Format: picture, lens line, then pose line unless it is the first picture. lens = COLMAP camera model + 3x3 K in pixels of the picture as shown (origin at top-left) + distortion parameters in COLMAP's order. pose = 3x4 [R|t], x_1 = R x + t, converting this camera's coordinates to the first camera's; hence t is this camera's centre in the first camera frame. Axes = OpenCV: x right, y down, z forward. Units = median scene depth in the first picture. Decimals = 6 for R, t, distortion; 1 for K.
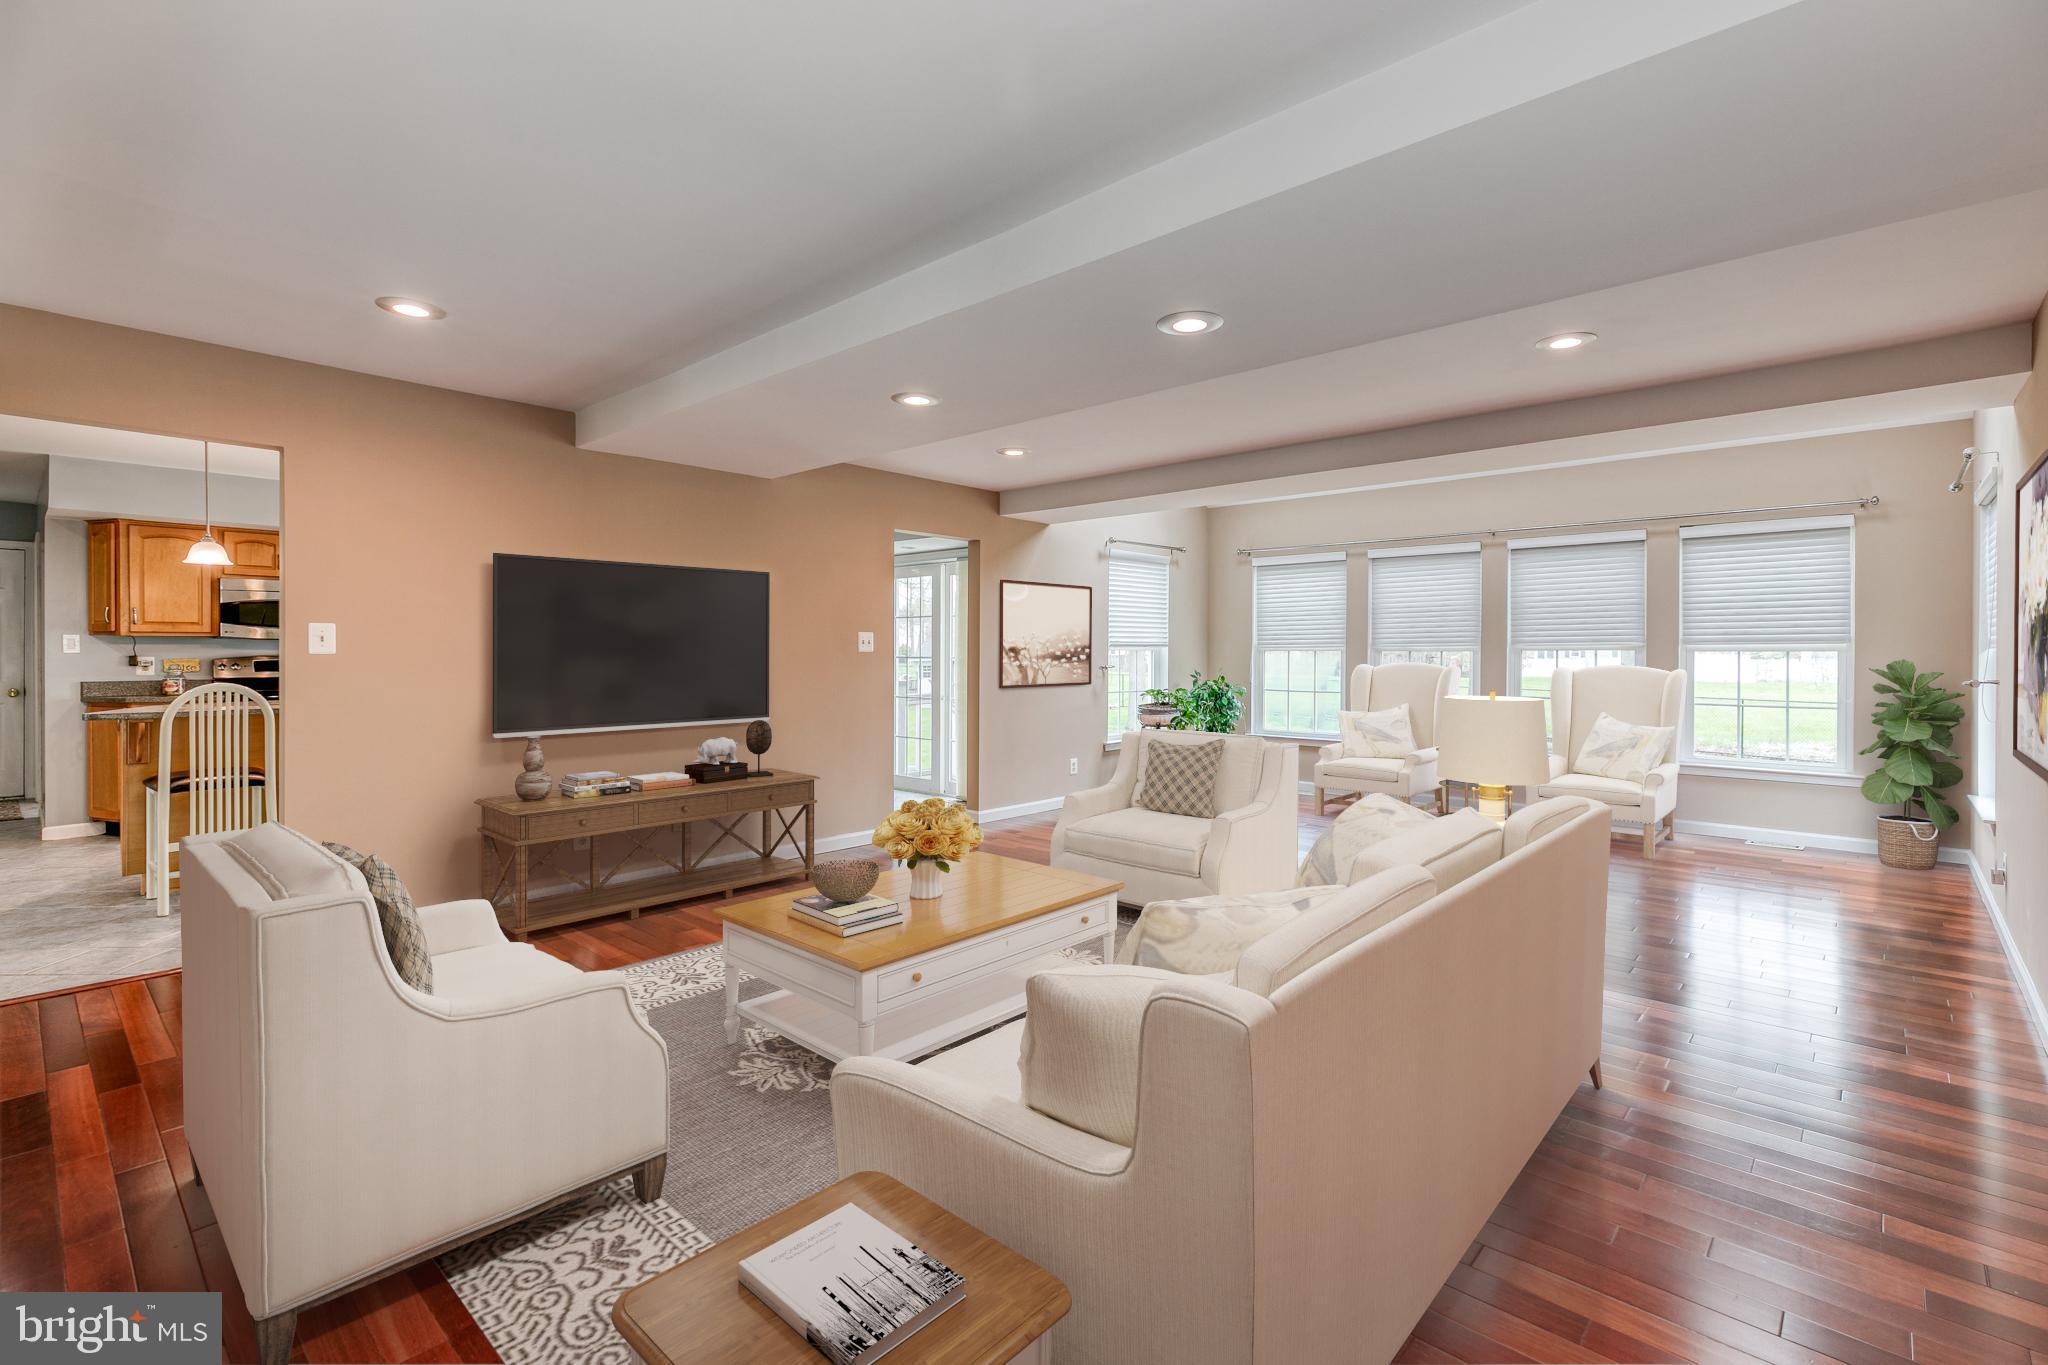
lens RADIAL K [[934.2, 0, 1012.8], [0, 934.2, 647.8], [0, 0, 1]] dist [0.003491, 0.001935]
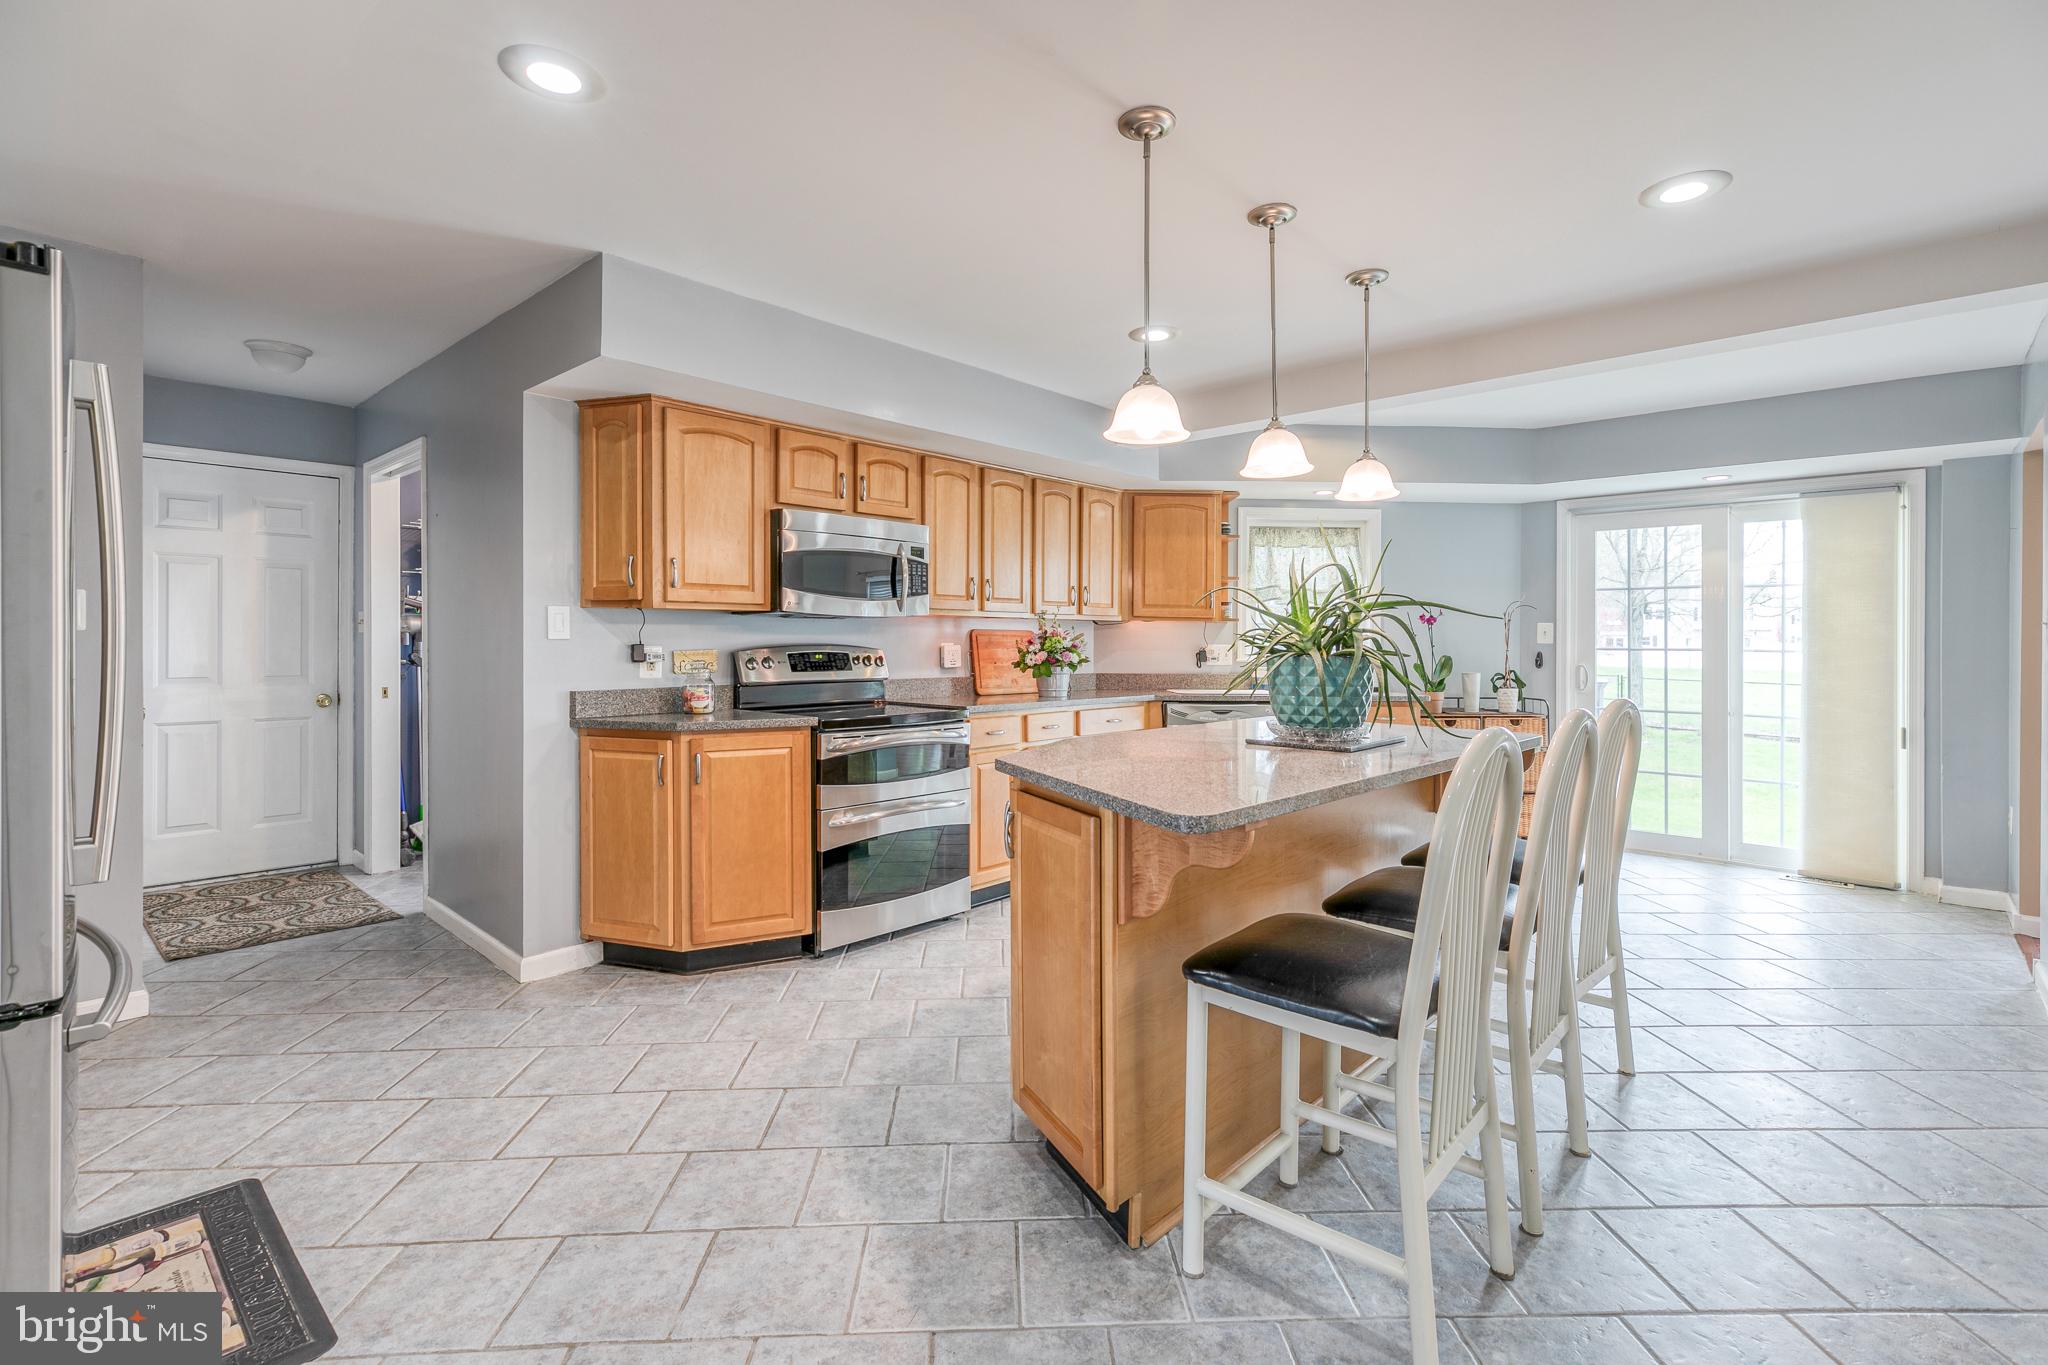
lens RADIAL K [[934.2, 0, 982.4], [0, 934.2, 617.3], [0, 0, 1]] dist [0.003491, 0.001935]
pose [[0.999343, 0.001354, -0.036220, -0.678211], [-0.002307, 0.999652, -0.026268, 0.006261], [0.036172, 0.026334, 0.998999, 0.422897]]
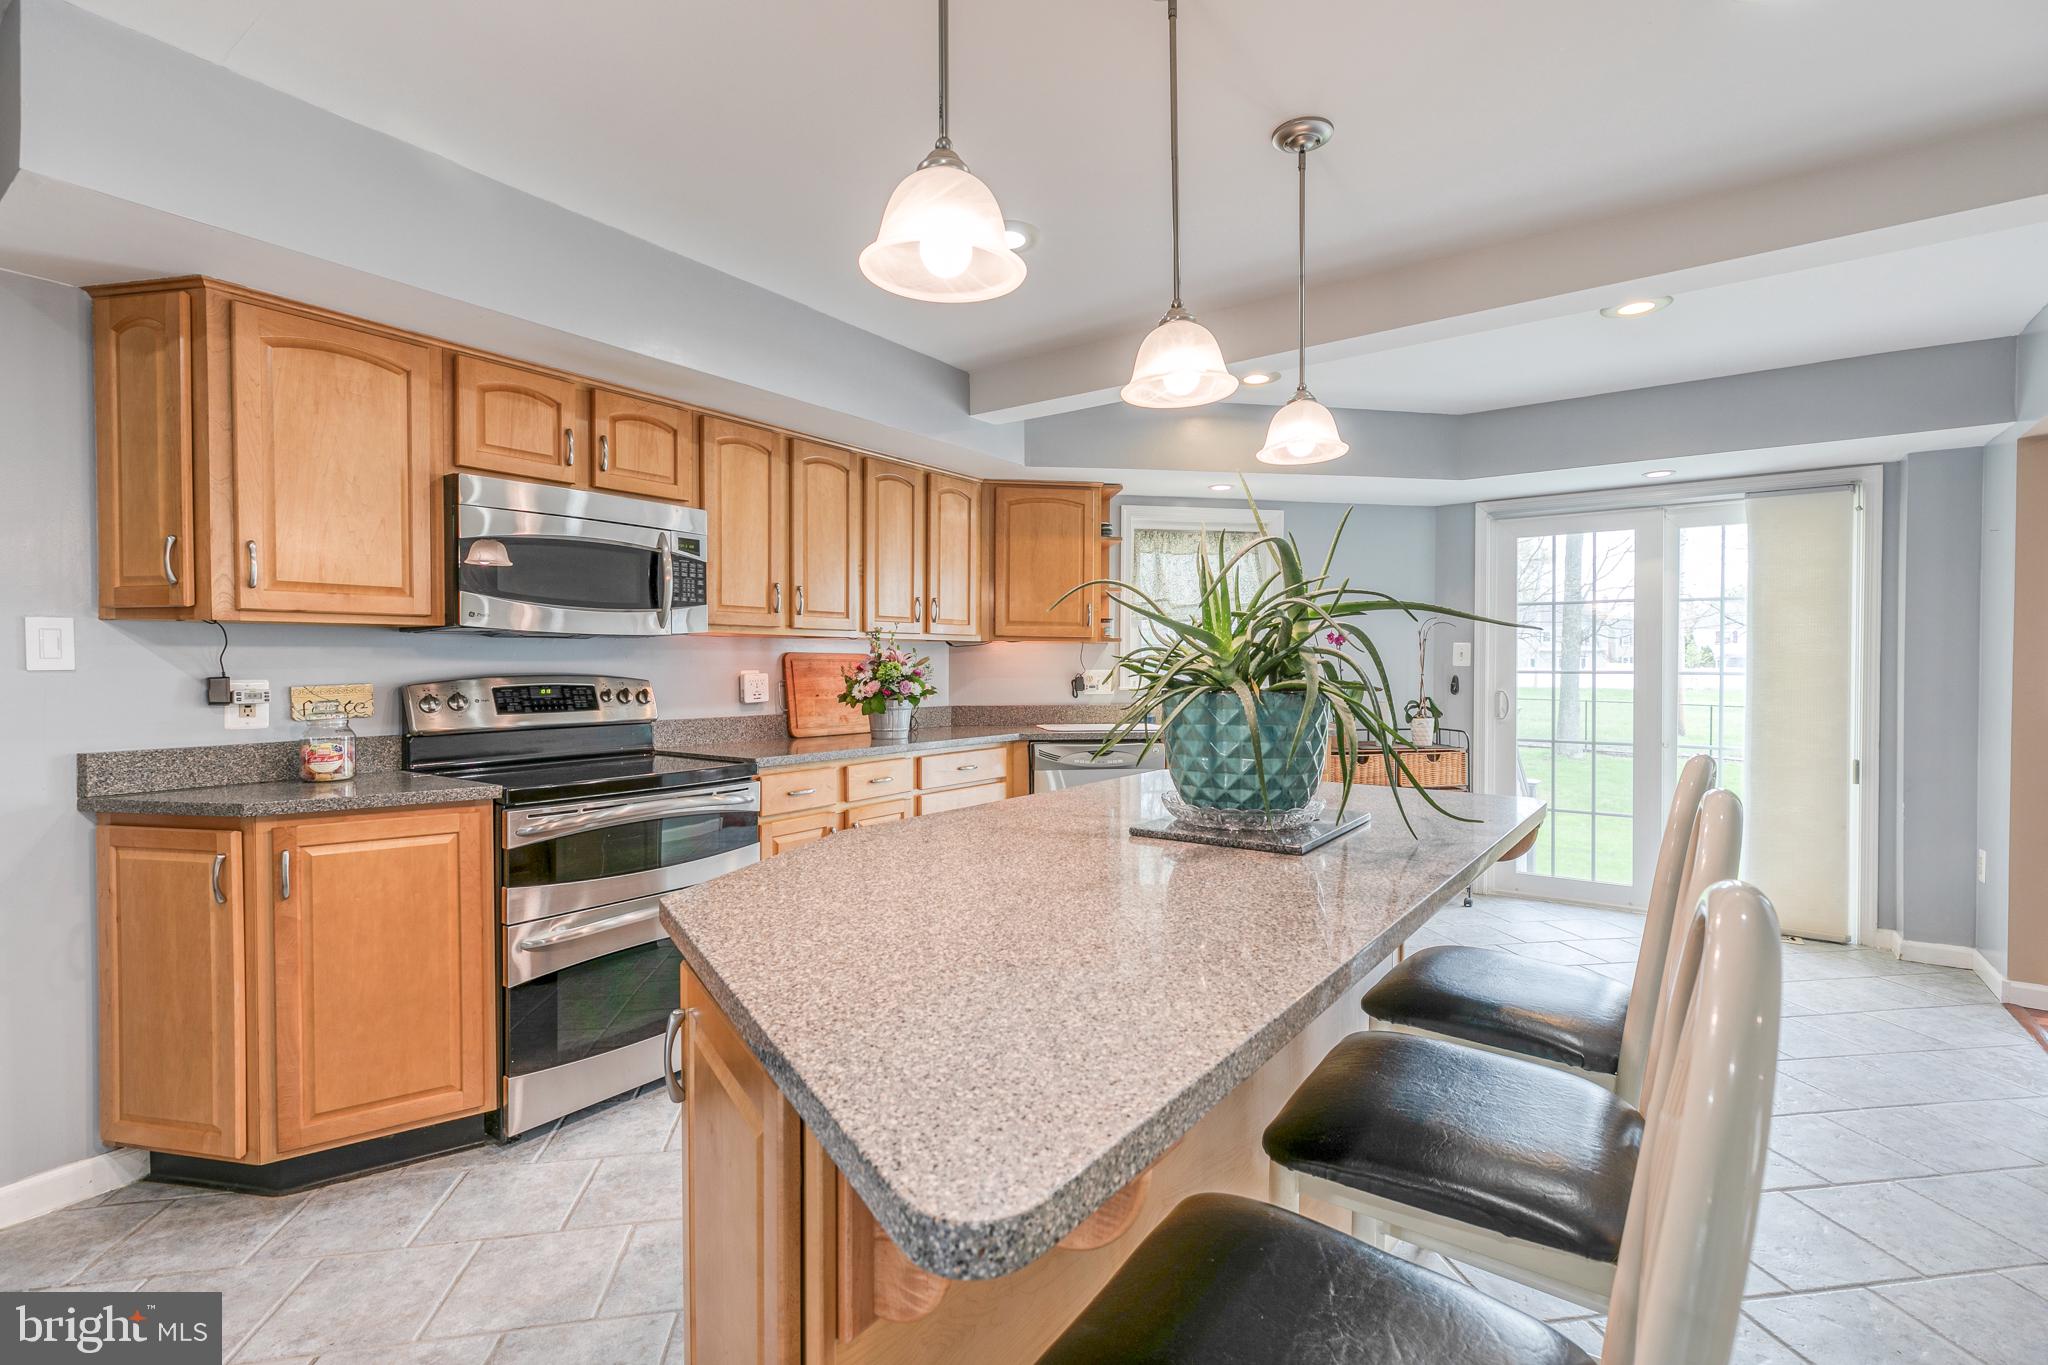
lens RADIAL K [[934.2, 0, 996.8], [0, 934.2, 663.1], [0, 0, 1]] dist [0.003491, 0.001935]
pose [[0.995246, -0.003413, 0.097335, -0.640638], [0.003756, 0.999987, -0.003335, 0.005094], [-0.097322, 0.003685, 0.995246, 0.578302]]
